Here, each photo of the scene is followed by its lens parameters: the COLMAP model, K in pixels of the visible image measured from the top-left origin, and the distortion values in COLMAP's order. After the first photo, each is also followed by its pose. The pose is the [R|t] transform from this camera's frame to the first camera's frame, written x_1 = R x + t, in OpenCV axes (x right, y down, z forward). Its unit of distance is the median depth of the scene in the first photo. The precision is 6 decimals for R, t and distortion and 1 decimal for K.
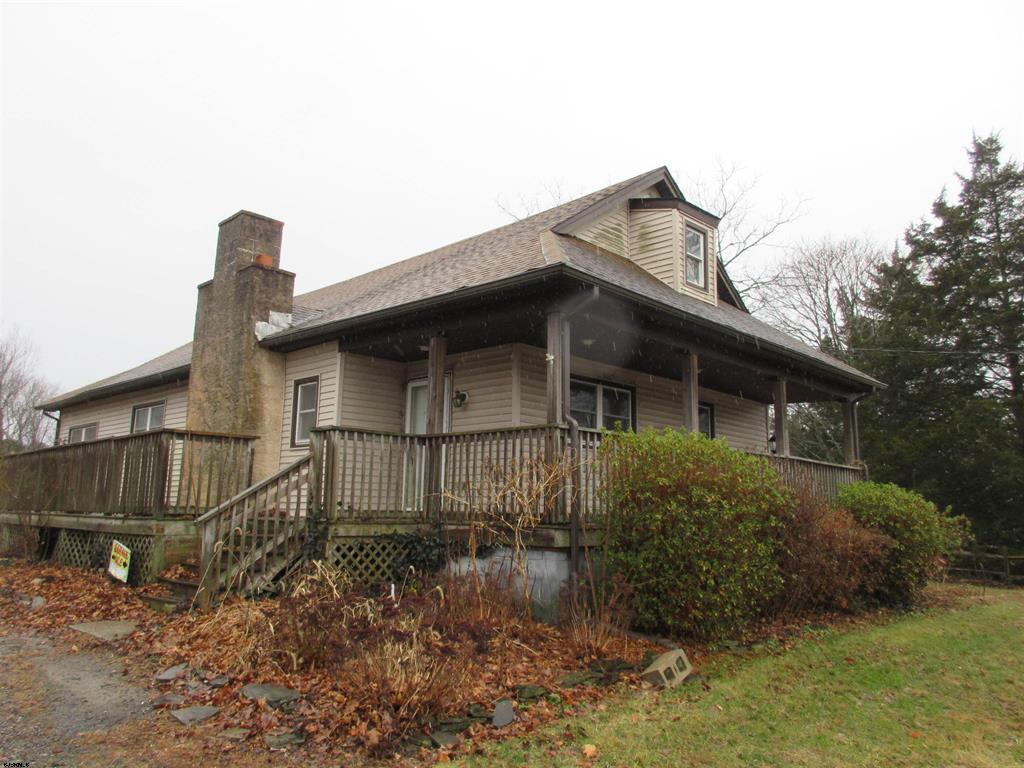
lens RADIAL K [[761.6, 0, 510.1], [0, 761.6, 382.5], [0, 0, 1]] dist [0.007000, 0.009381]
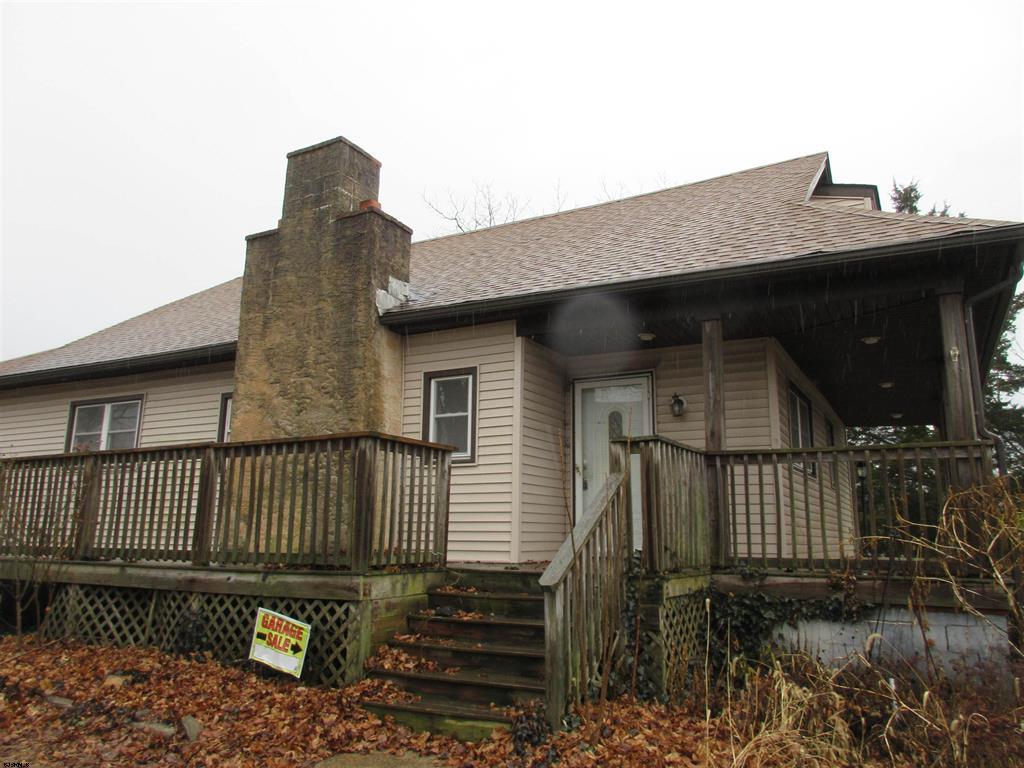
lens RADIAL K [[761.6, 0, 517.5], [0, 761.6, 383.8], [0, 0, 1]] dist [0.007000, 0.009381]
pose [[0.962504, 0.046616, 0.267230, -0.394841], [-0.039925, 0.998739, -0.030422, 0.027004], [-0.268312, 0.018612, 0.963152, 0.271671]]
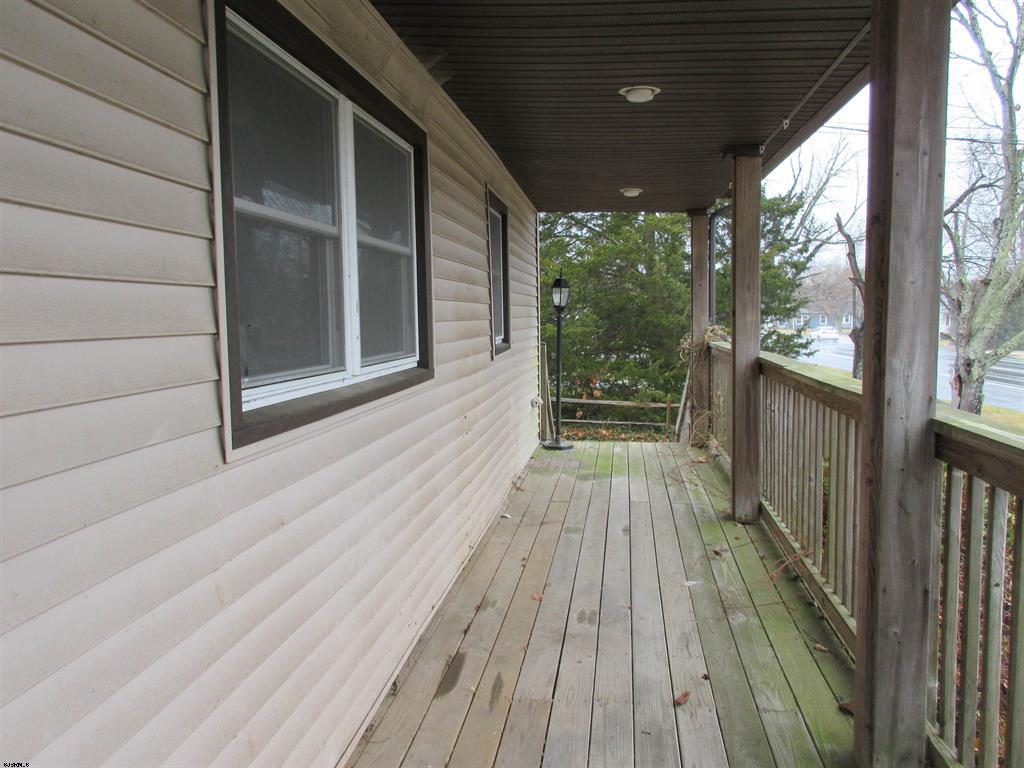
lens RADIAL K [[761.6, 0, 513.5], [0, 761.6, 381.2], [0, 0, 1]] dist [0.007000, 0.009381]
pose [[0.805787, -0.084272, 0.586179, 0.027449], [-0.069042, 0.969705, 0.234317, 0.027328], [-0.588167, -0.229281, 0.775558, 0.778880]]
